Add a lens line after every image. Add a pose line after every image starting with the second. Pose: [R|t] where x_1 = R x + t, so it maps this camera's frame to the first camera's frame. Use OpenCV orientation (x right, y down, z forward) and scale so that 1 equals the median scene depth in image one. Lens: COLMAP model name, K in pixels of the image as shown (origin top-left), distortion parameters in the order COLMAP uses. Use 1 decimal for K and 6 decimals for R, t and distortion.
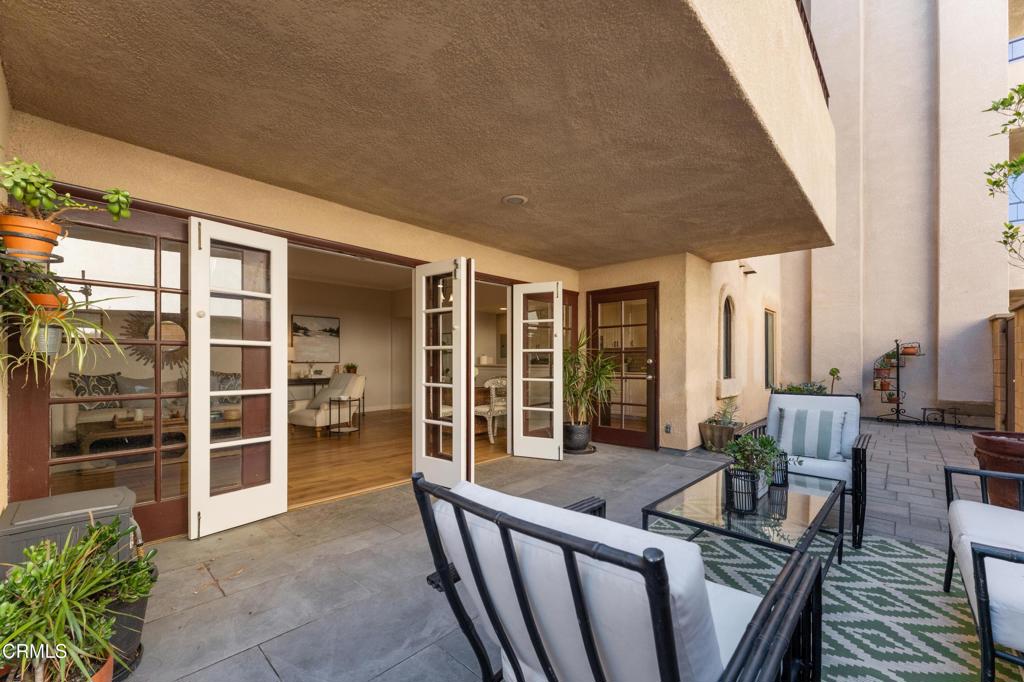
lens RADIAL K [[412.5, 0, 512.7], [0, 412.5, 360.5], [0, 0, 1]] dist [-0.001055, 0.000311]
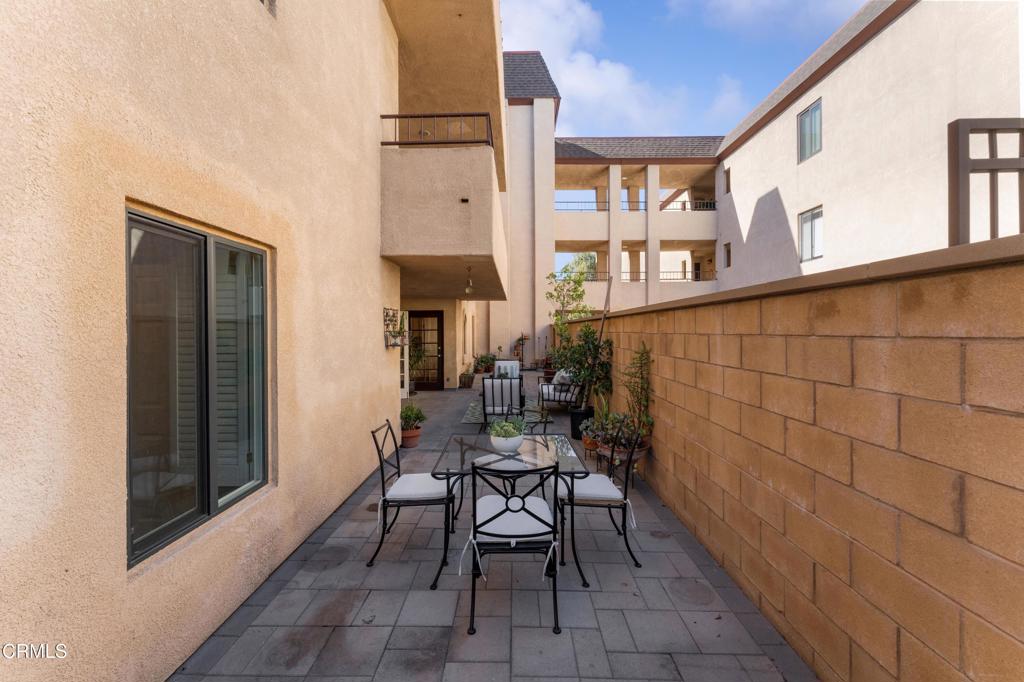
lens RADIAL K [[412.5, 0, 512.3], [0, 412.5, 334.7], [0, 0, 1]] dist [-0.001055, 0.000311]
pose [[0.729182, -0.011138, 0.684229, -1.214462], [0.005679, 0.999932, 0.010225, -0.123423], [-0.684296, -0.003571, 0.729195, -1.126783]]
